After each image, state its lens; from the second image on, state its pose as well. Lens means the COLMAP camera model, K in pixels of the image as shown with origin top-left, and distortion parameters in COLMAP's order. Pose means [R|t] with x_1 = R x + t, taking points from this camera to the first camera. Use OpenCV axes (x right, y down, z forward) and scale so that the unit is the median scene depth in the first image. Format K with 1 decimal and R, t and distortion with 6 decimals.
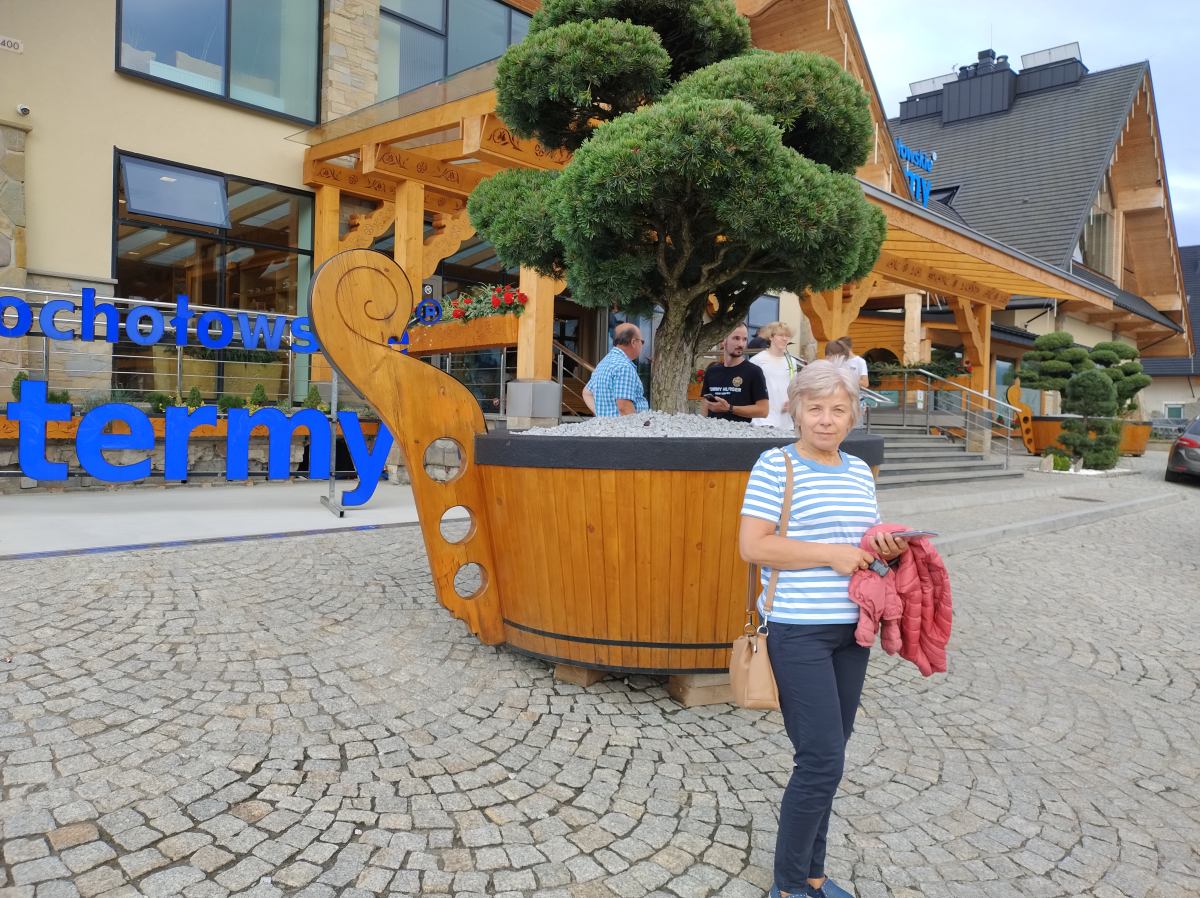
lens RADIAL K [[935.8, 0, 669.1], [0, 935.8, 445.3], [0, 0, 1]] dist [-0.009847, -0.005723]
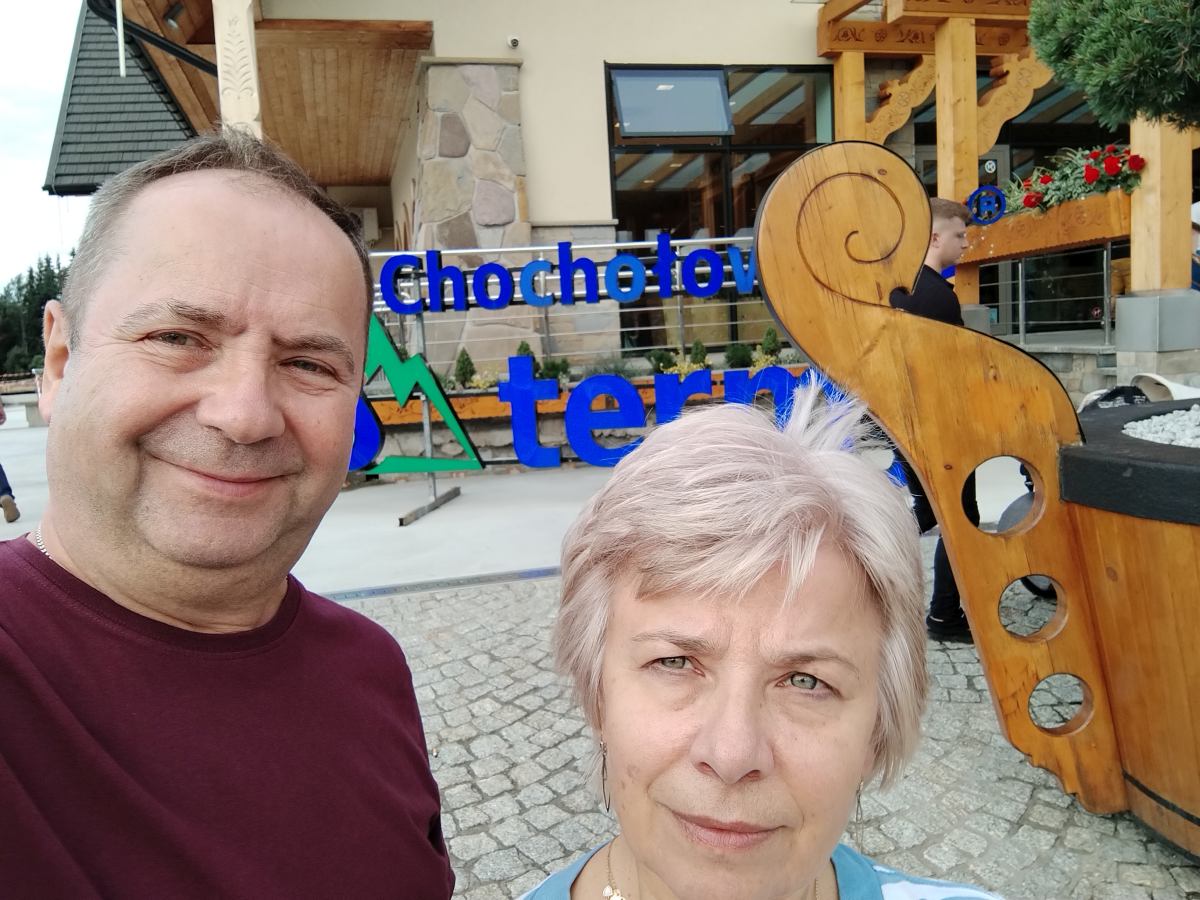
lens RADIAL K [[1049.1, 0, 600.0], [0, 1049.1, 450.0], [0, 0, 1]] dist [0.171958, -0.365193]
pose [[0.813890, -0.012165, -0.580891, -0.032743], [0.066655, 0.995135, 0.072550, -0.038108], [0.577183, -0.097768, 0.810741, 0.176032]]
